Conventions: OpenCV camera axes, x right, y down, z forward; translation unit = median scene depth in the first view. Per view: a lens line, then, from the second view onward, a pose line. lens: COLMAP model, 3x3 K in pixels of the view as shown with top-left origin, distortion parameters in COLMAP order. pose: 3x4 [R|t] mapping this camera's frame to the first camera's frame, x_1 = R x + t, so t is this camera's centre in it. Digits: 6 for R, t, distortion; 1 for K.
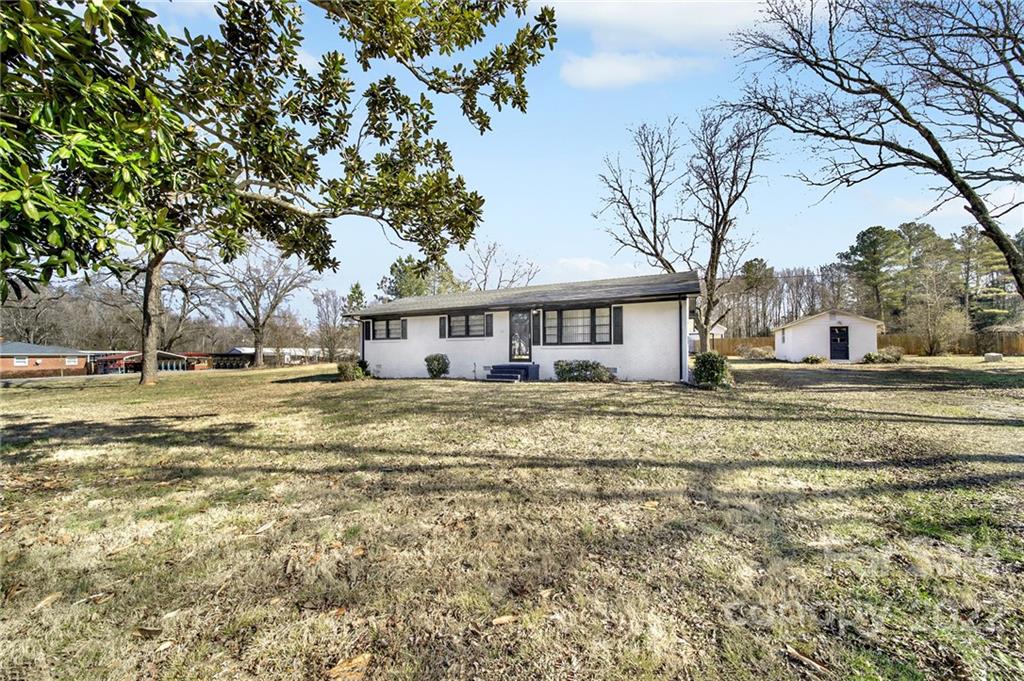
lens RADIAL K [[363.9, 0, 514.8], [0, 363.9, 338.3], [0, 0, 1]] dist [0.000021, -0.000038]
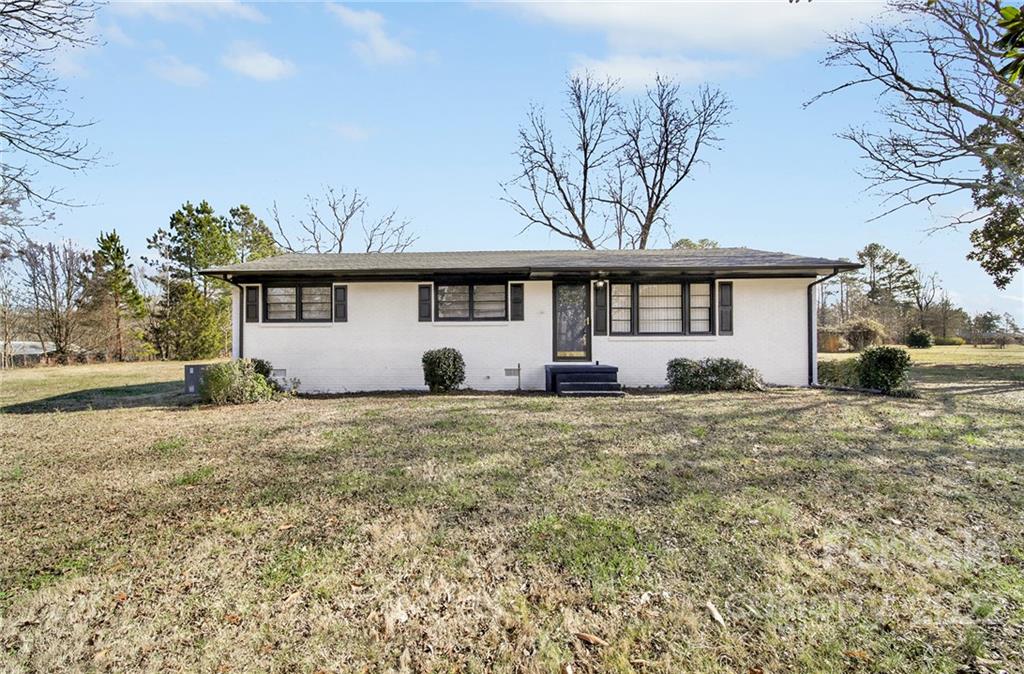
lens RADIAL K [[417.9, 0, 512.0], [0, 417.9, 337.0], [0, 0, 1]] dist [0.000857, -0.000026]
pose [[0.919414, 0.014374, 0.393028, -0.360872], [-0.018466, 0.999807, 0.006633, 0.018709], [-0.392857, -0.013357, 0.919502, 0.362652]]
